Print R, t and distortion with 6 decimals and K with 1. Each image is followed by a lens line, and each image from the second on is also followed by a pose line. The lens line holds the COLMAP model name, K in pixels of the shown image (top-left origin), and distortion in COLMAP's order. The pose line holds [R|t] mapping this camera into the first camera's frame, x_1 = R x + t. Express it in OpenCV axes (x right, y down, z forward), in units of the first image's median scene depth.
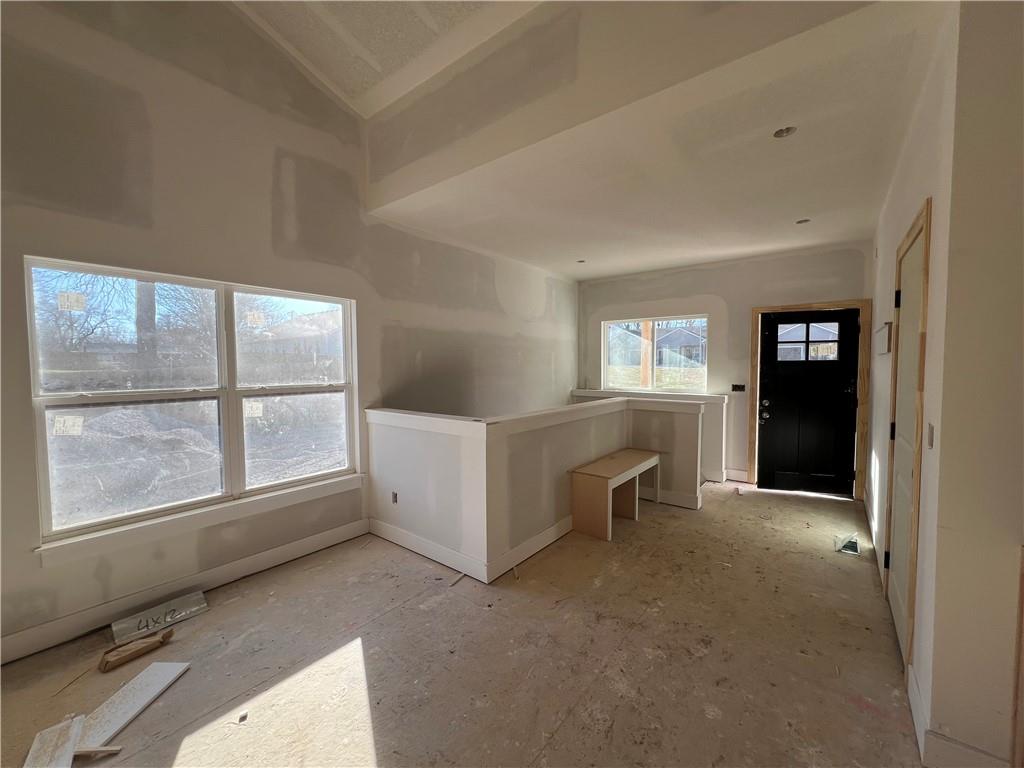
lens RADIAL K [[408.0, 0, 512.5], [0, 408.0, 385.8], [0, 0, 1]] dist [0.001333, -0.000354]
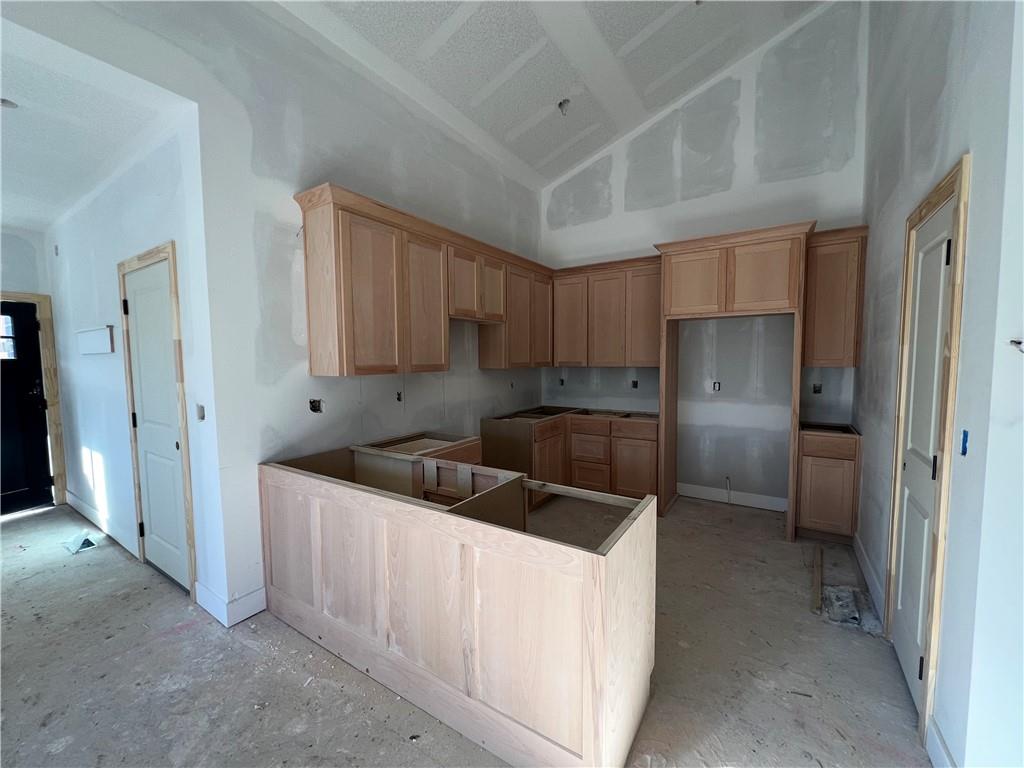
lens RADIAL K [[408.0, 0, 512.2], [0, 408.0, 384.8], [0, 0, 1]] dist [0.001333, -0.000354]
pose [[-0.087765, -0.062451, 0.994182, -0.252031], [0.060526, 0.995855, 0.067899, -0.002632], [-0.994301, 0.066133, -0.083621, 0.008848]]
